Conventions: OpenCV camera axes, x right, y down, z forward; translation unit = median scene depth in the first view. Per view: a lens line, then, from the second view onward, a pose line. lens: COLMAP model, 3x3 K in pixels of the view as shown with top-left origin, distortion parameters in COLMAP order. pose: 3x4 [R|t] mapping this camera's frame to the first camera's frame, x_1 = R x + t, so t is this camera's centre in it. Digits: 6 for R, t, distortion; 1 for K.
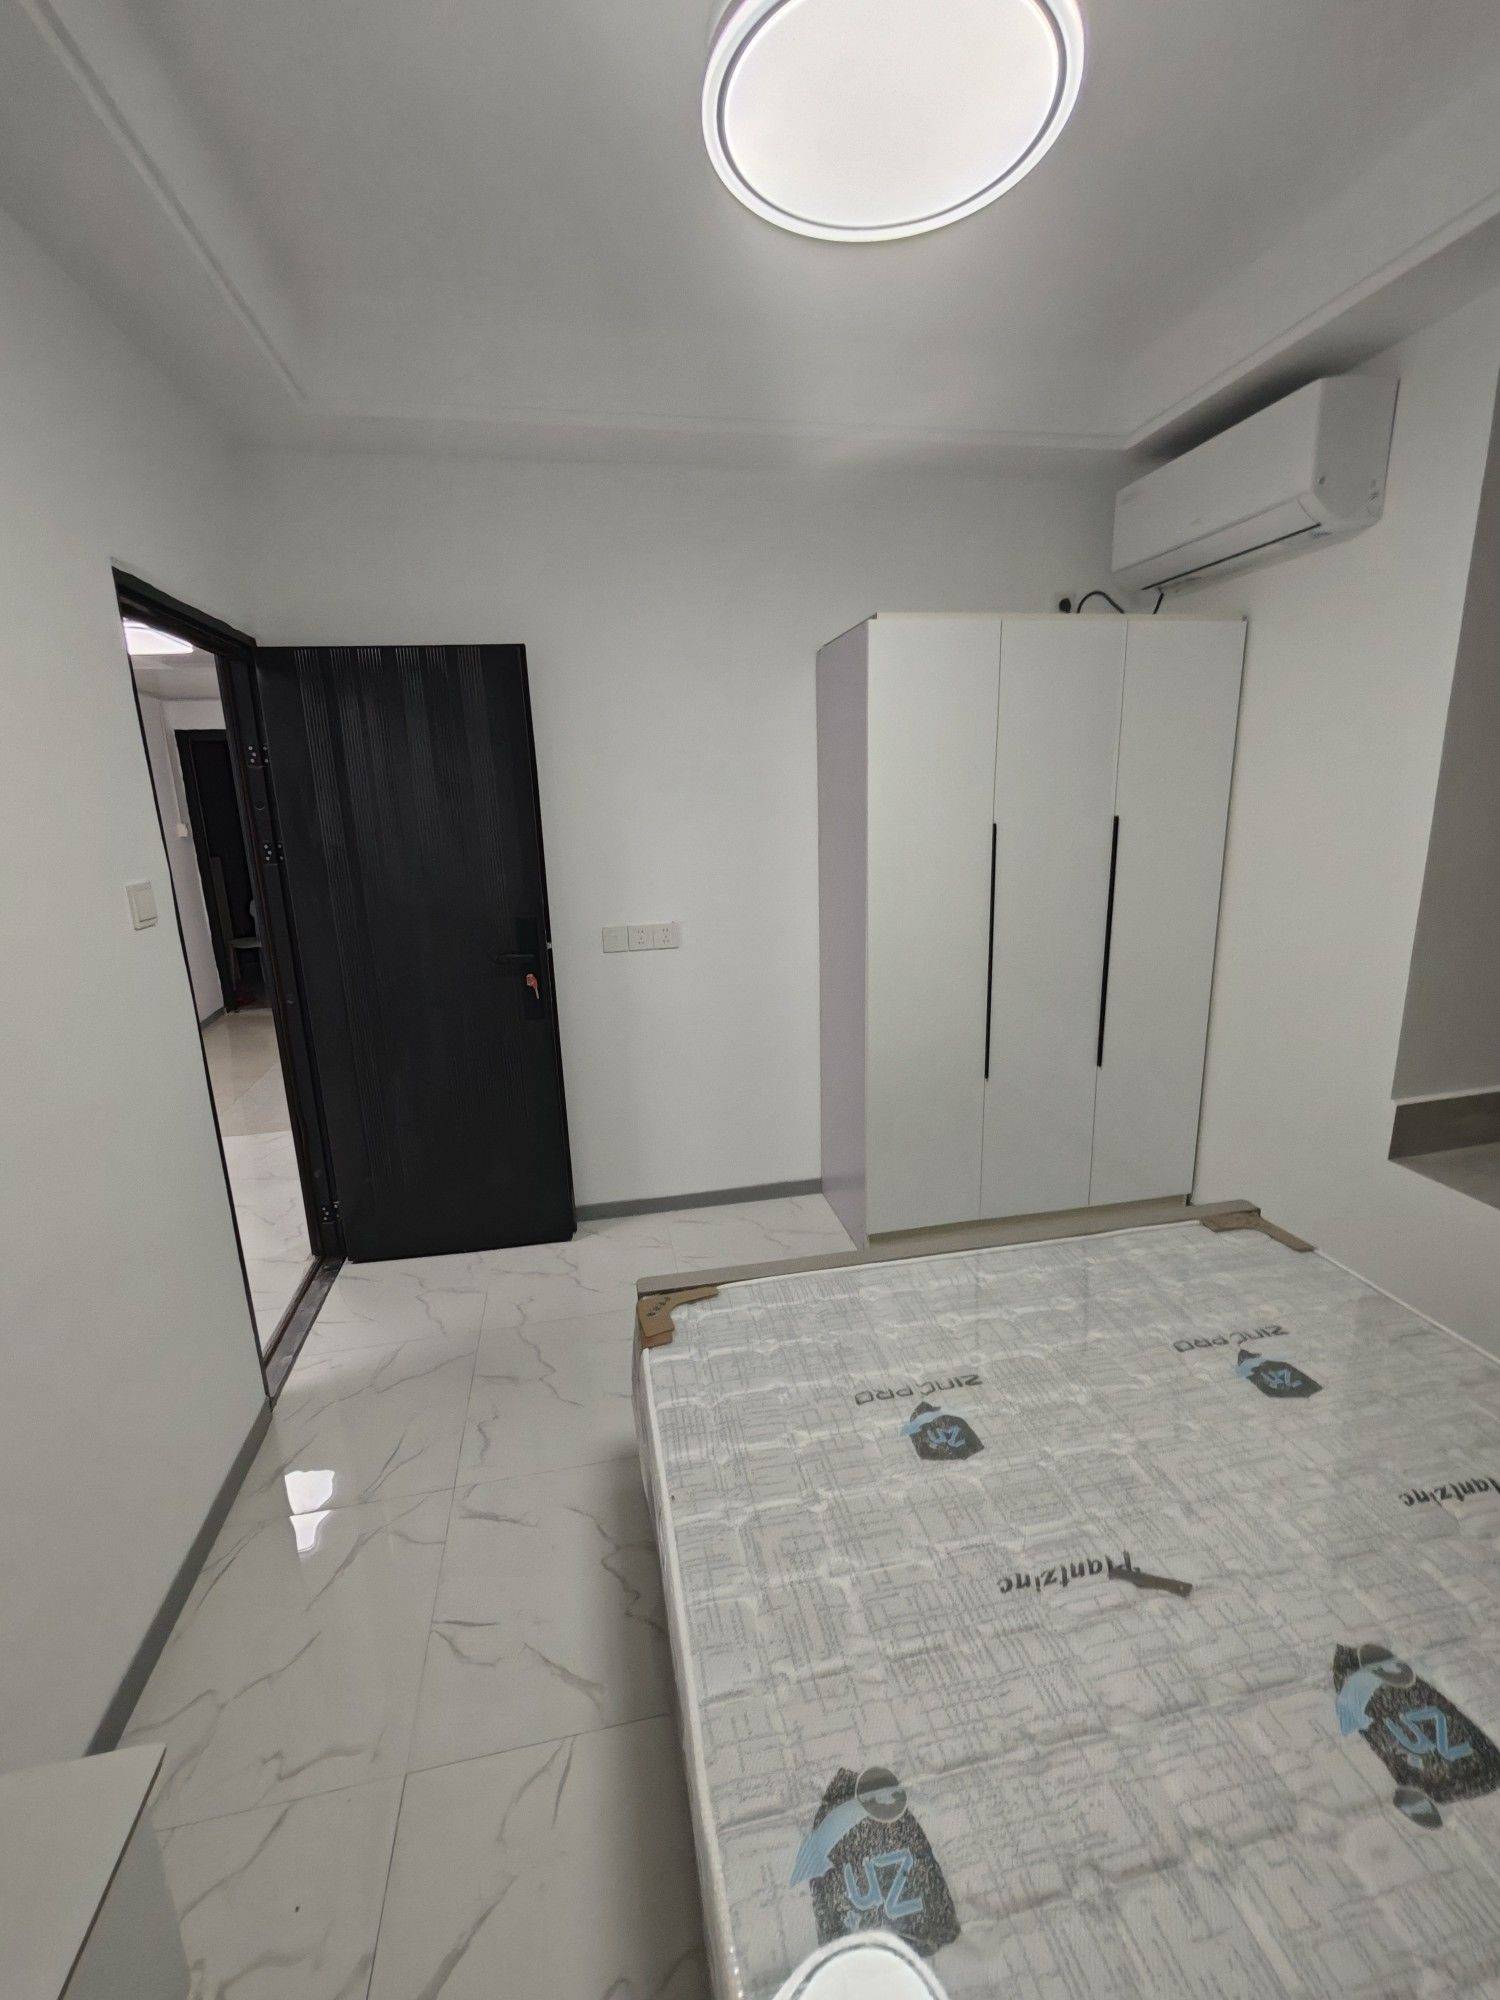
lens RADIAL K [[861.1, 0, 750.6], [0, 861.1, 1014.7], [0, 0, 1]] dist [0.000064, -0.000467]
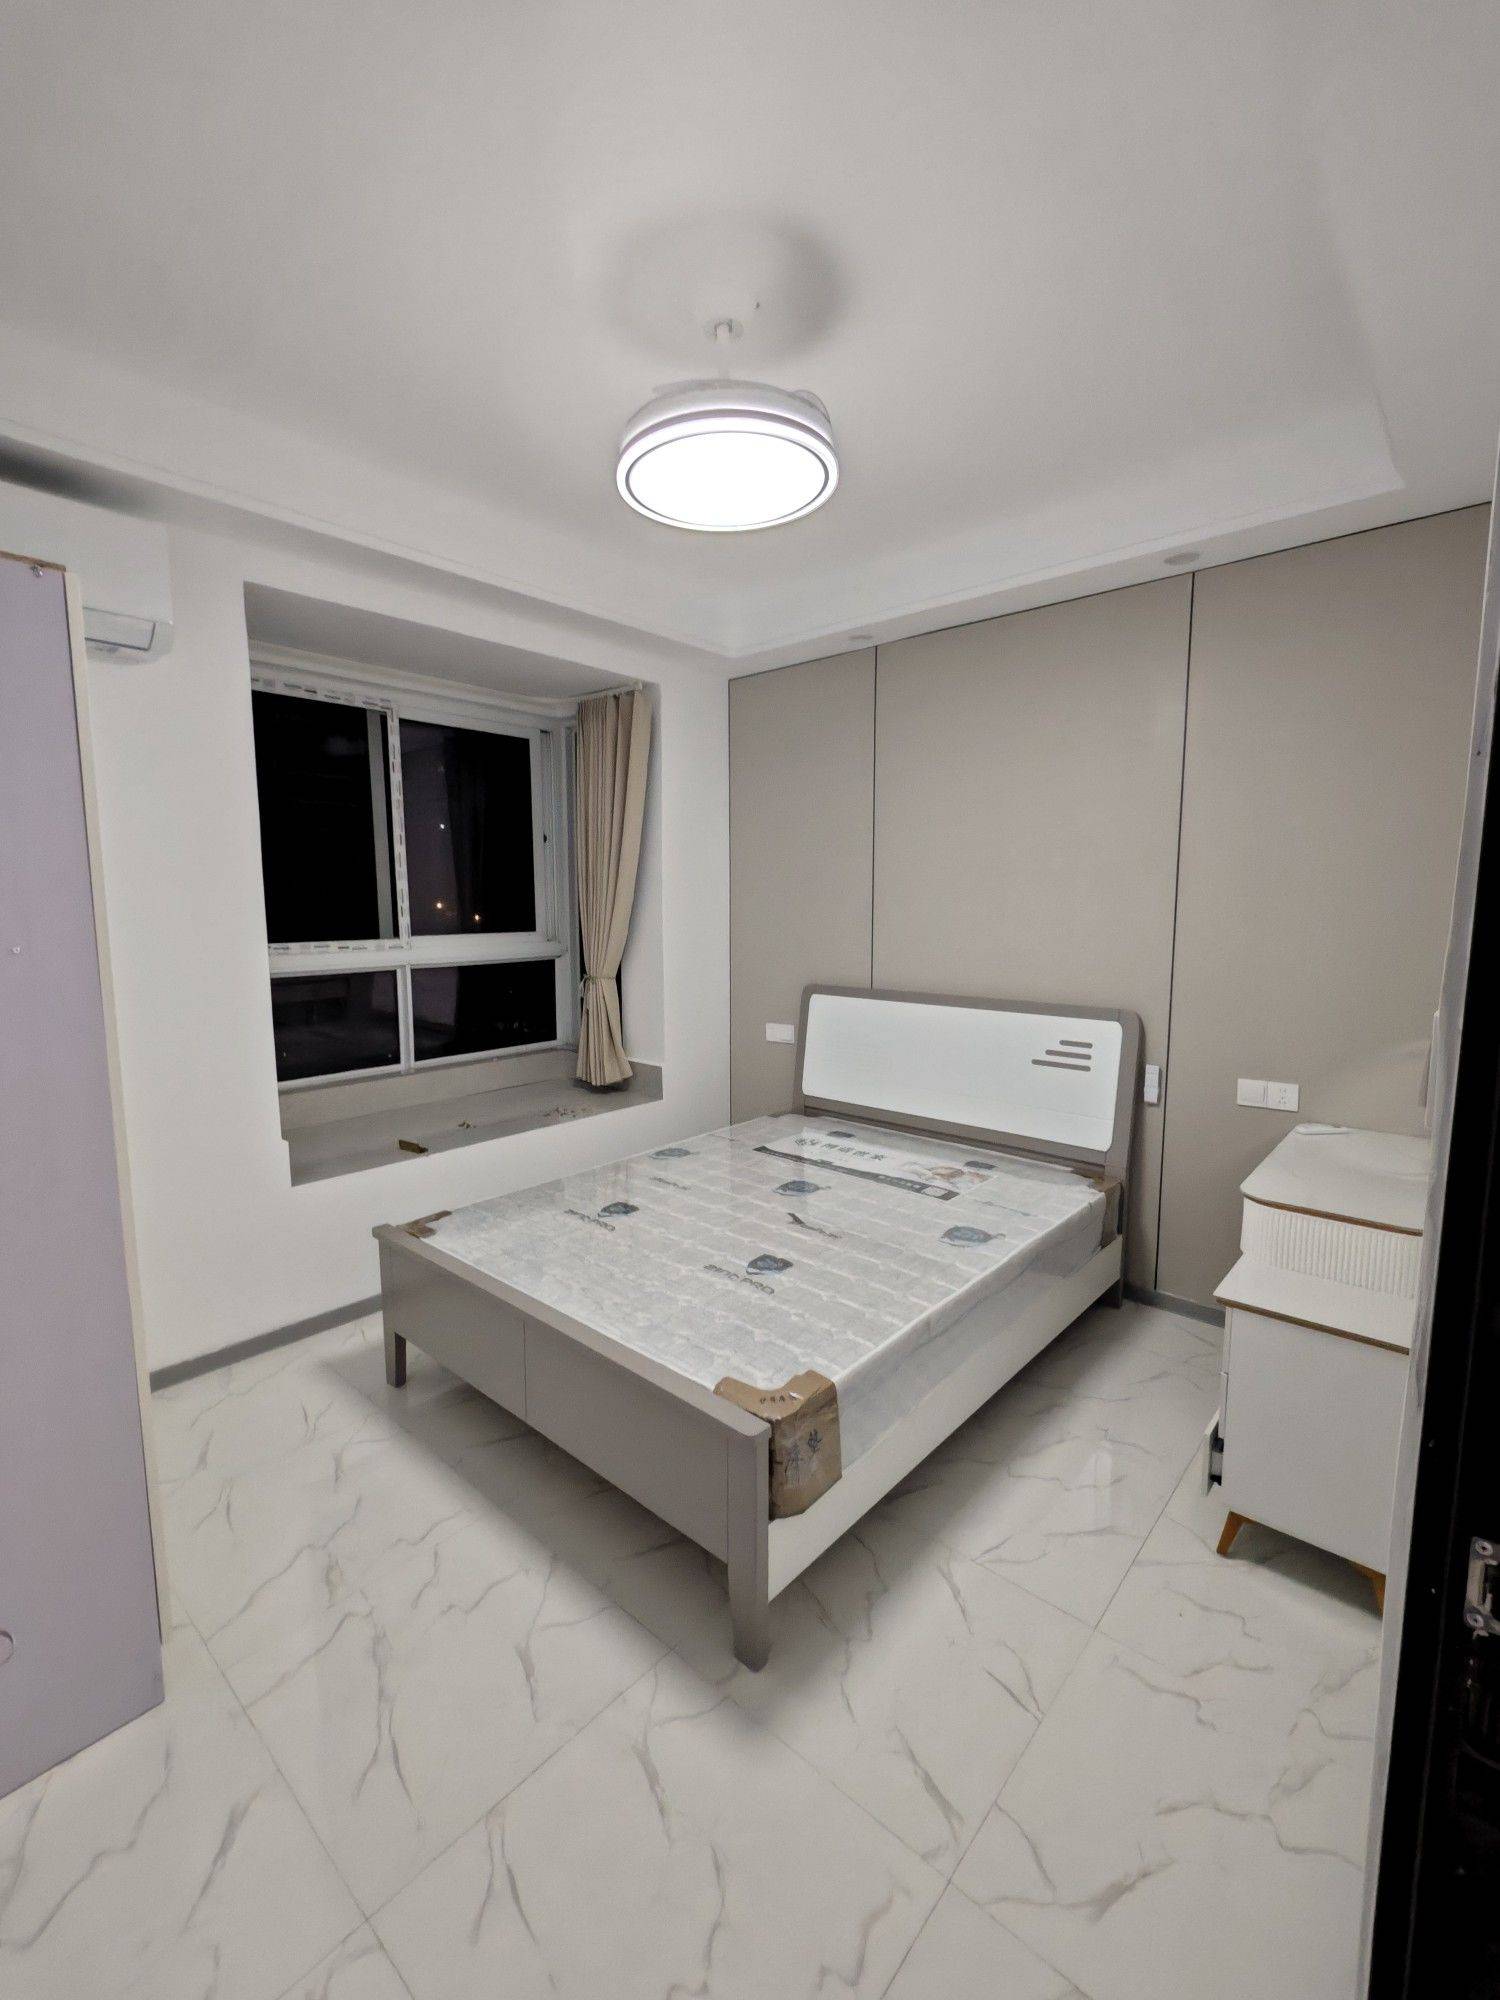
lens RADIAL K [[861.1, 0, 755.0], [0, 861.1, 999.7], [0, 0, 1]] dist [0.000064, -0.000467]
pose [[-0.611504, -0.059352, 0.789012, -0.889178], [0.212362, 0.948285, 0.235919, -0.334370], [-0.762211, 0.311822, -0.567276, 1.549885]]
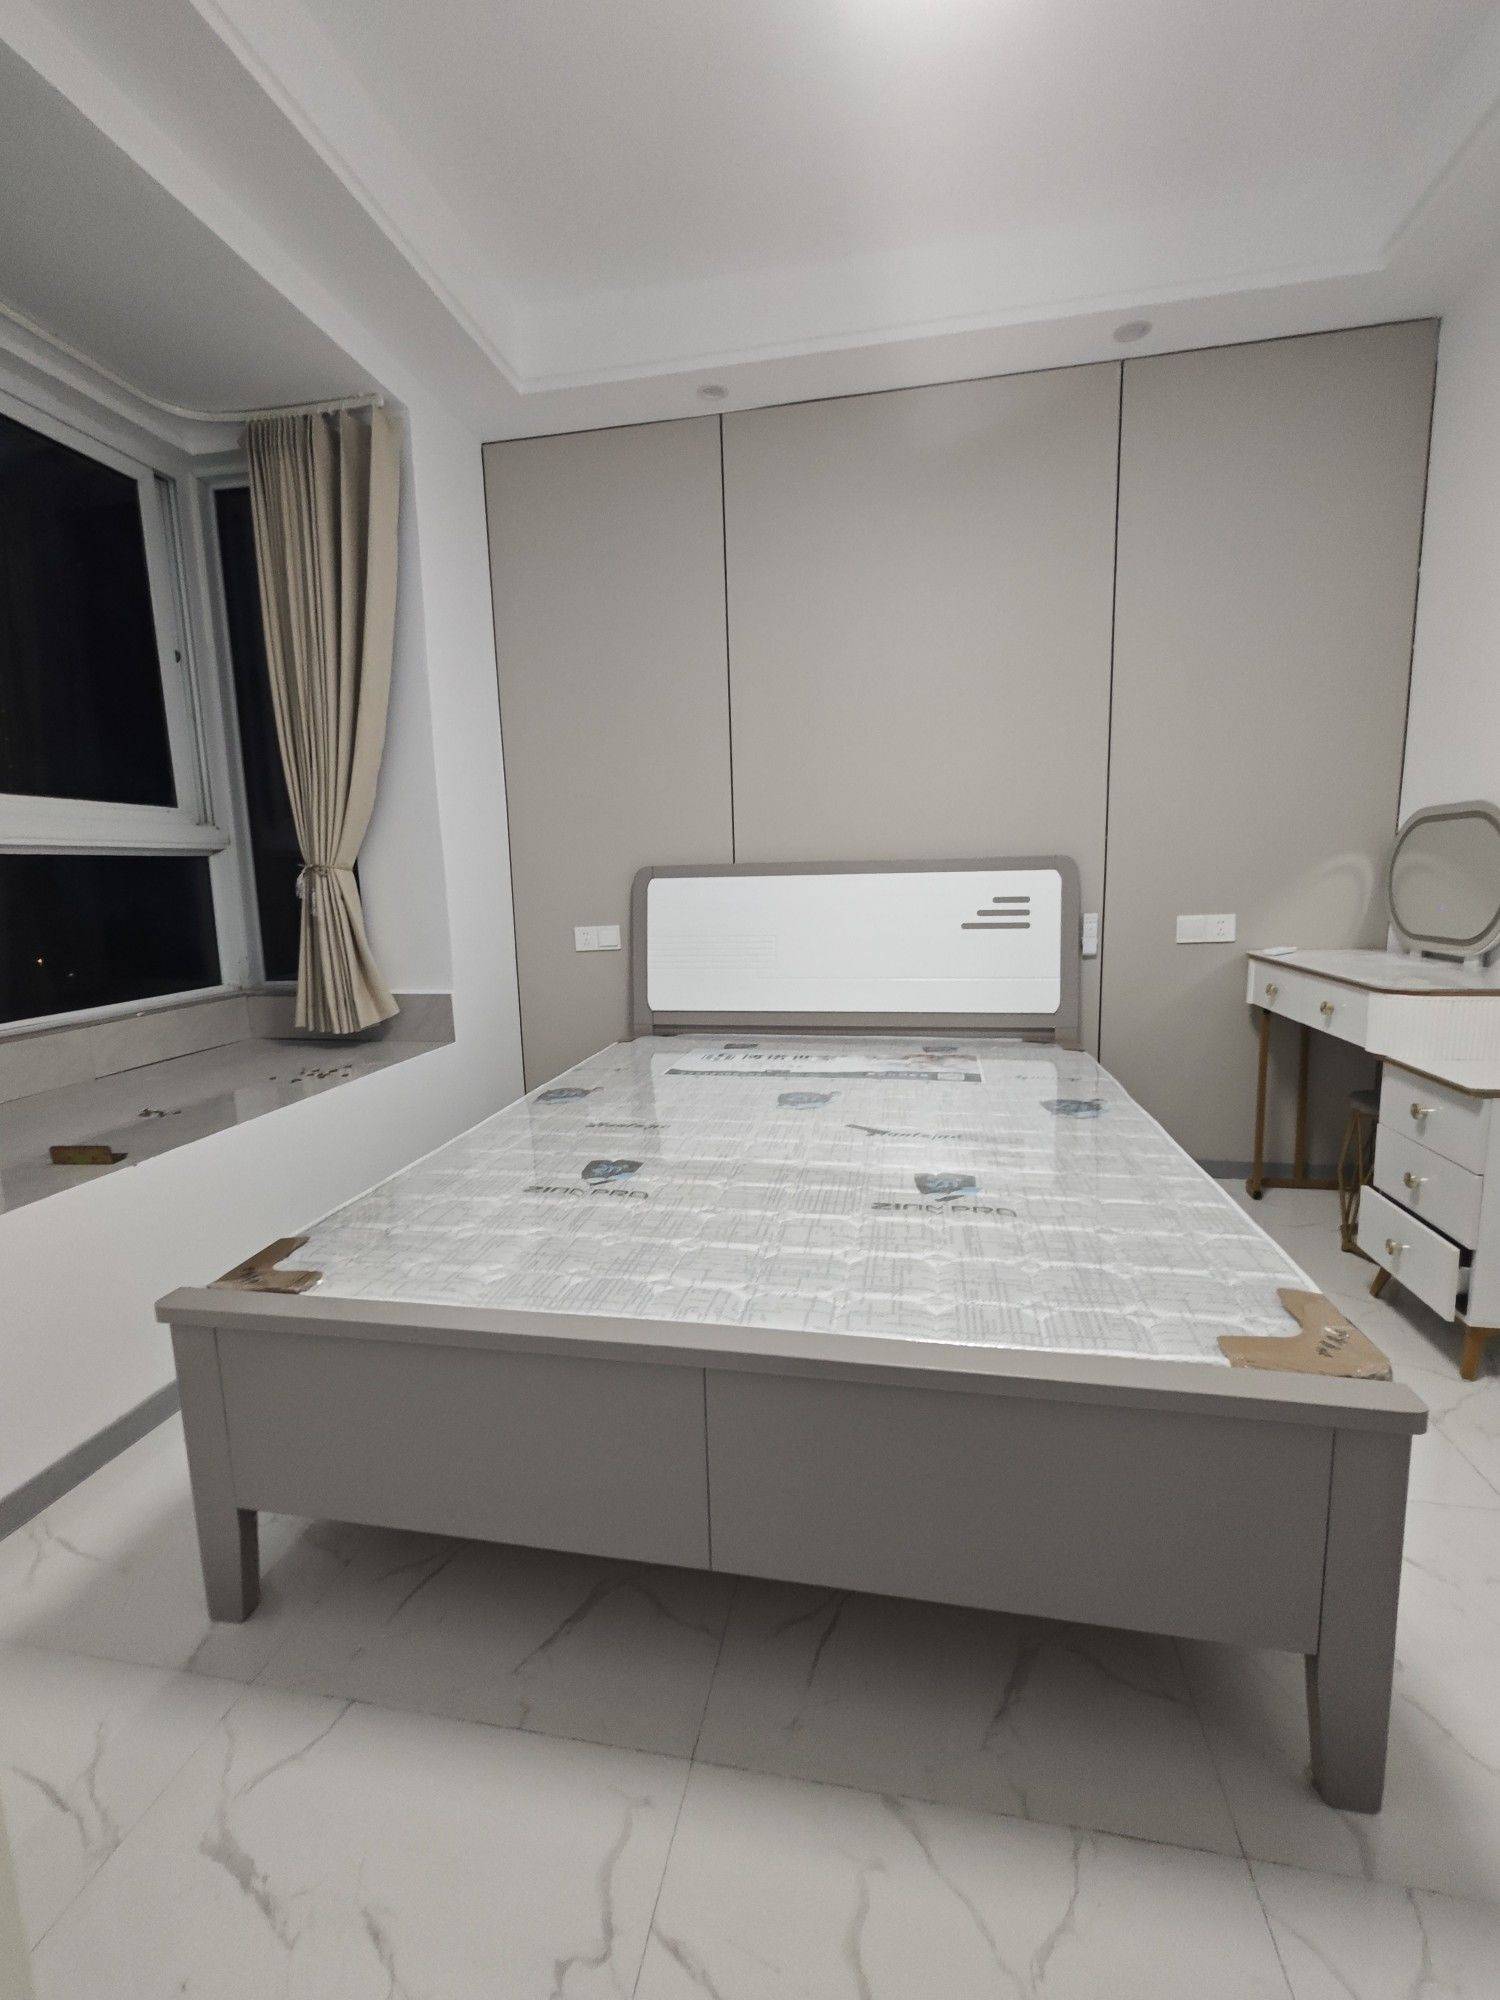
lens RADIAL K [[861.1, 0, 749.2], [0, 861.1, 998.8], [0, 0, 1]] dist [0.000064, -0.000467]
pose [[-0.927155, 0.003921, 0.374657, 0.036920], [0.145650, 0.925071, 0.350755, -0.124342], [-0.345209, 0.379773, -0.858256, 1.662004]]
